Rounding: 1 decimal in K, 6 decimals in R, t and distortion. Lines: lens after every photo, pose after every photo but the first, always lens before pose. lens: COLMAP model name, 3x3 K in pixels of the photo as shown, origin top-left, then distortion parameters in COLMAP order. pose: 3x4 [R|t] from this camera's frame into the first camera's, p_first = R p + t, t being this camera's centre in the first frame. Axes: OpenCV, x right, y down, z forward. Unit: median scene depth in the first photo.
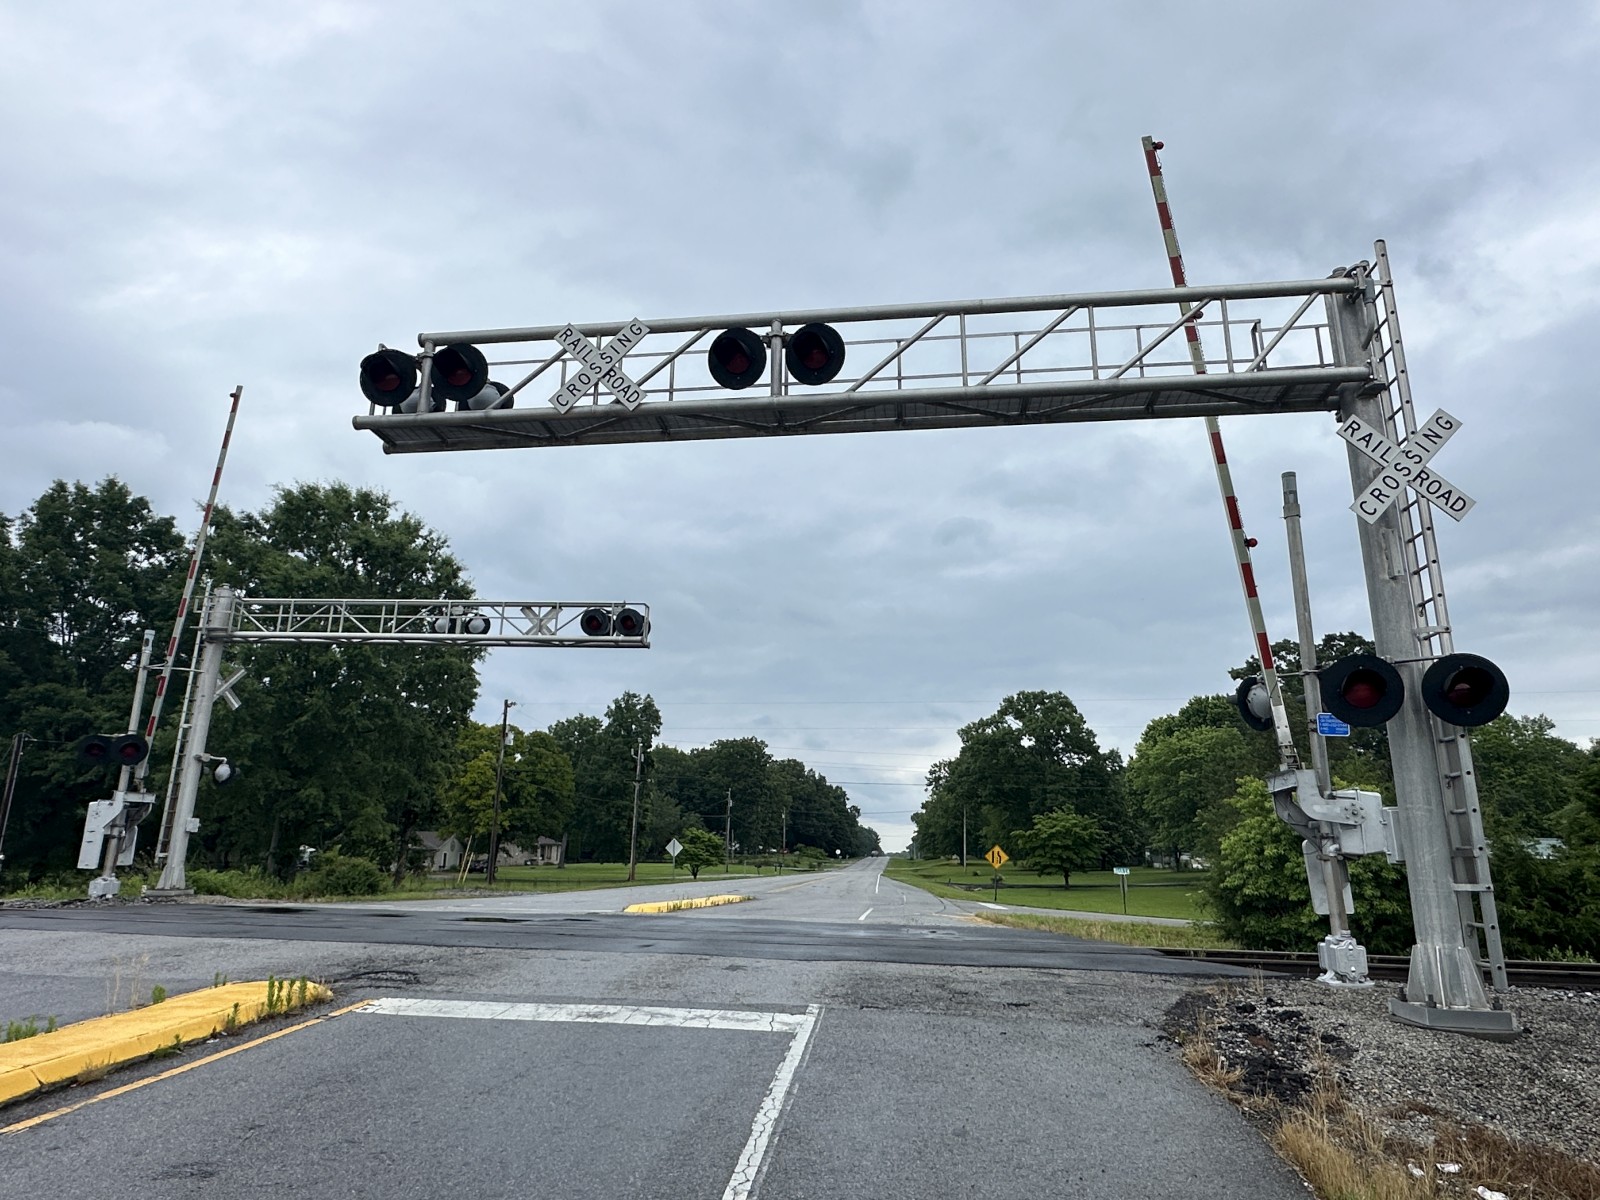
lens RADIAL K [[1032.4, 0, 799.4], [0, 1032.4, 593.4], [0, 0, 1]] dist [0.000687, -0.005635]
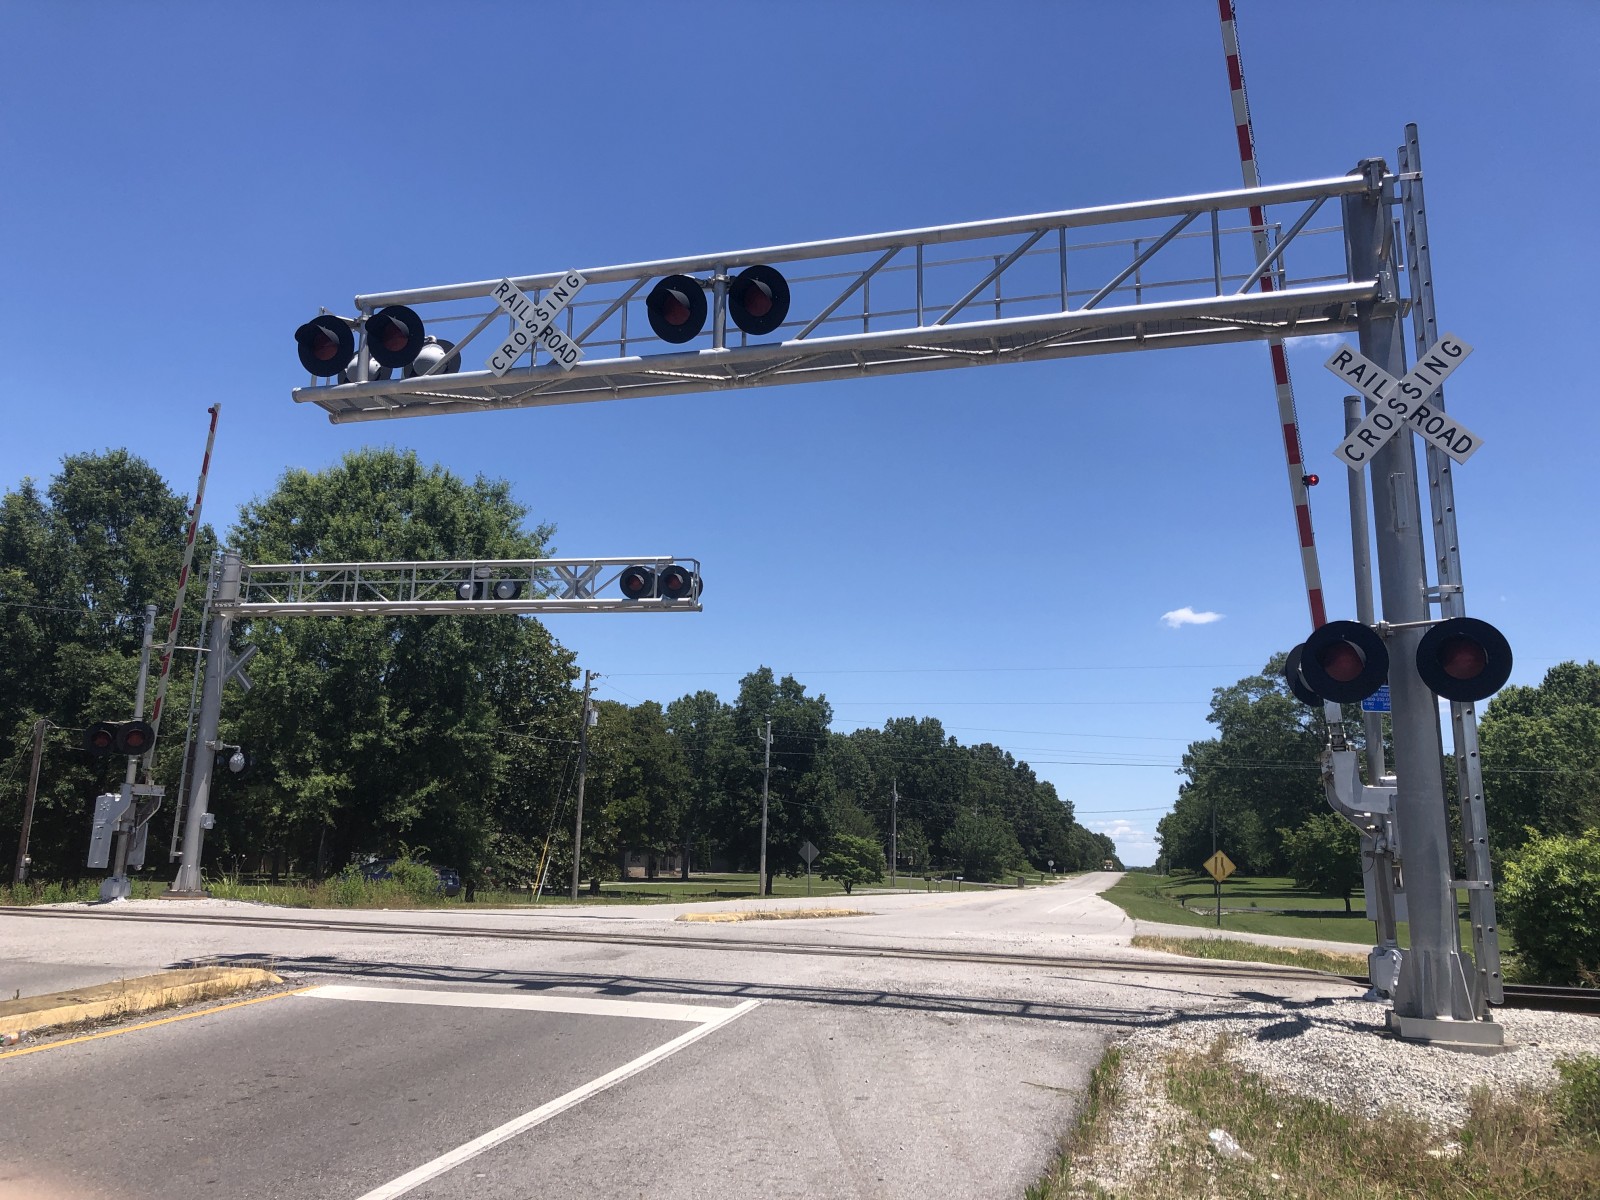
lens RADIAL K [[1377.2, 0, 782.1], [0, 1377.2, 573.2], [0, 0, 1]] dist [0.036284, -0.078260]
pose [[0.986551, -0.027986, -0.161042, 0.111299], [0.034148, 0.998782, 0.035620, -0.016773], [0.159849, -0.040640, 0.986305, -0.100676]]
